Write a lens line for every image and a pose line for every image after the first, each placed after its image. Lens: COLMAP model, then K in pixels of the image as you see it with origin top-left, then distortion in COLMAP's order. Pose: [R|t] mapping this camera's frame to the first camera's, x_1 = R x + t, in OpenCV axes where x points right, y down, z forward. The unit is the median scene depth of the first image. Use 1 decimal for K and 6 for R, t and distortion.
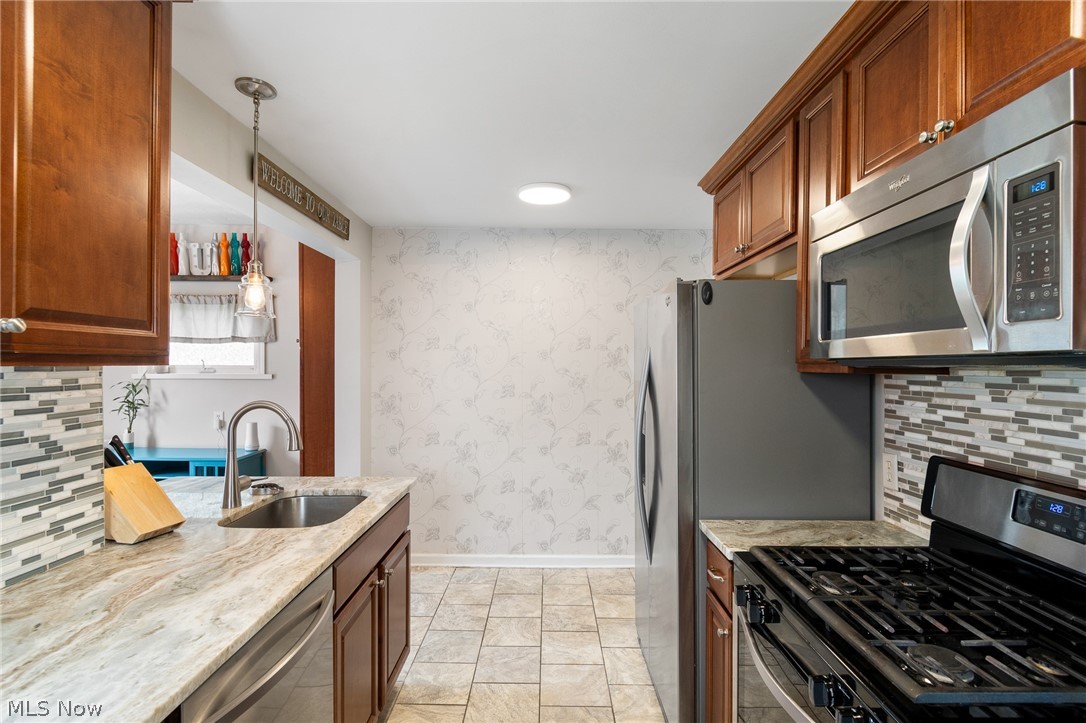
lens RADIAL K [[528.9, 0, 547.9], [0, 528.9, 365.6], [0, 0, 1]] dist [0.002265, -0.005267]
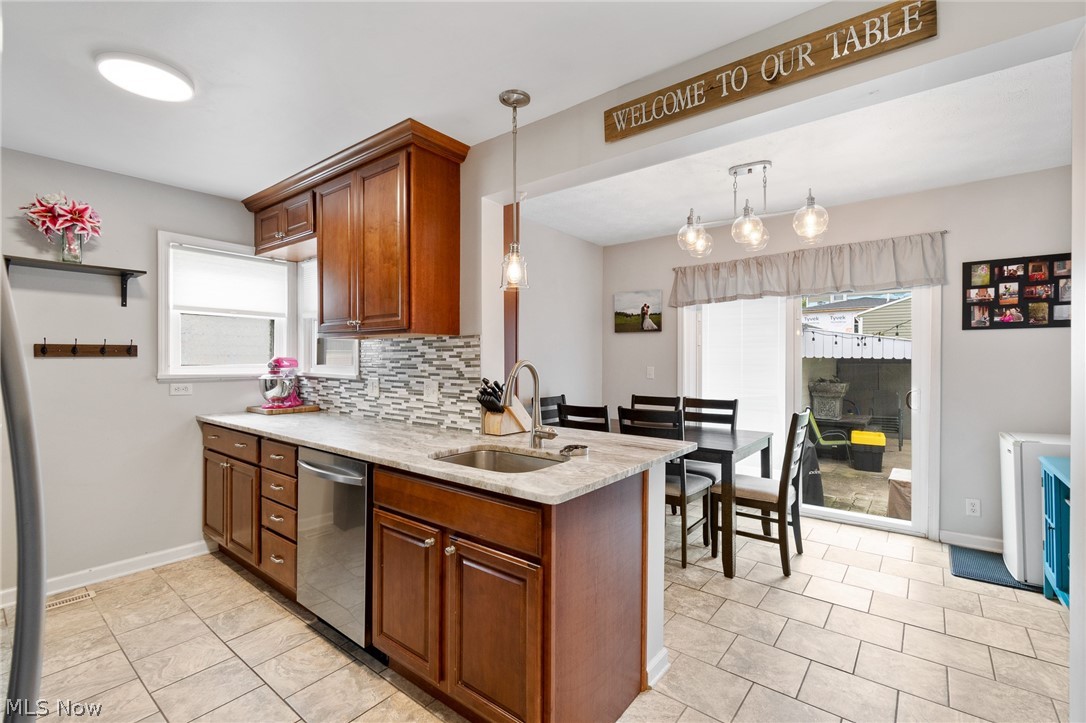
lens RADIAL K [[479.1, 0, 543.0], [0, 479.1, 361.5], [0, 0, 1]] dist [-0.003432, -0.000405]
pose [[-0.625558, -0.000687, -0.780177, 0.324271], [-0.003097, 0.999994, 0.001603, 0.089590], [0.780171, 0.003419, -0.625557, 2.215372]]
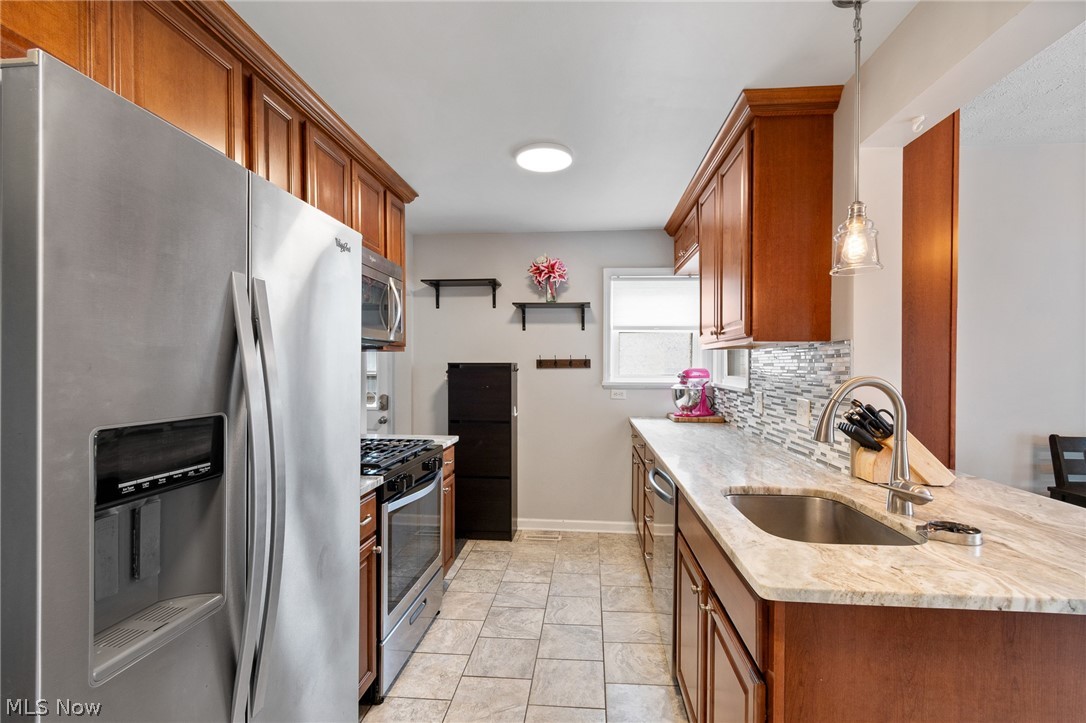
lens RADIAL K [[481.6, 0, 546.3], [0, 481.6, 372.5], [0, 0, 1]] dist [0.001255, 0.000041]
pose [[-0.995367, -0.006931, 0.095901, -0.192516], [-0.005872, 0.999919, 0.011320, 0.074000], [-0.095972, 0.010704, -0.995327, 2.289212]]
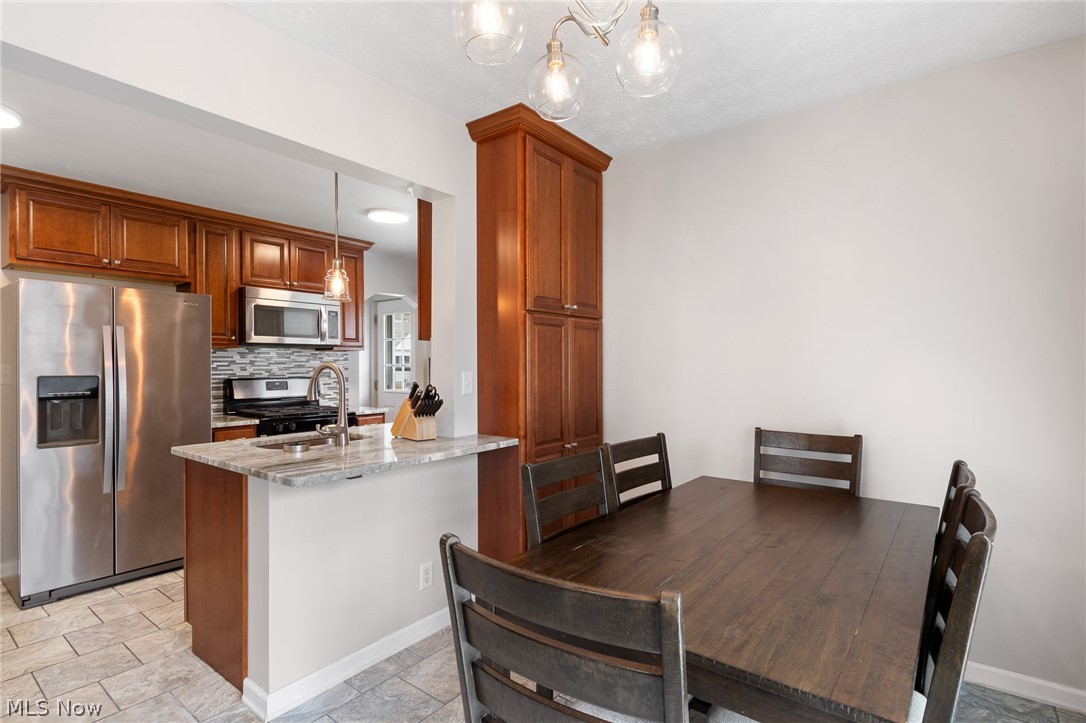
lens RADIAL K [[528.9, 0, 547.9], [0, 528.9, 365.6], [0, 0, 1]] dist [0.002265, -0.005267]
pose [[-0.792407, -0.004612, 0.609975, -2.333663], [-0.002002, 0.999986, 0.004960, 0.089174], [-0.609989, 0.002710, -0.792405, 2.246758]]
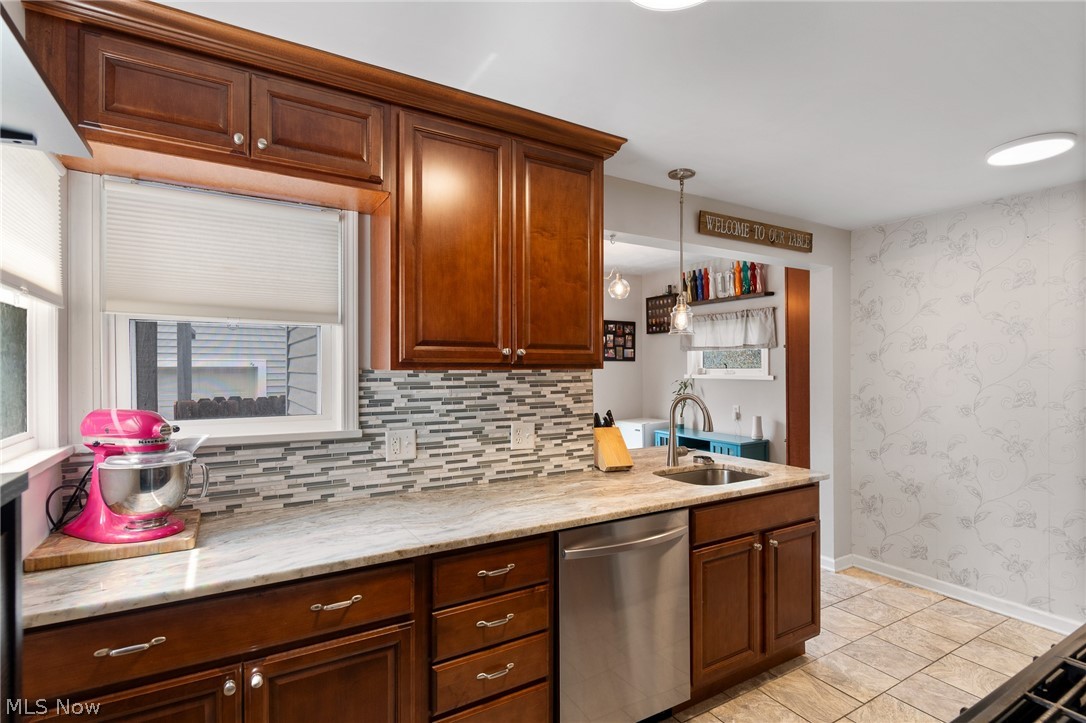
lens RADIAL K [[529.7, 0, 542.9], [0, 529.7, 372.3], [0, 0, 1]] dist [0.002016, 0.000148]
pose [[0.507803, 0.002564, -0.861469, 0.623087], [0.004531, 0.999974, 0.005647, -0.000368], [0.861461, -0.006771, 0.507778, -0.060924]]
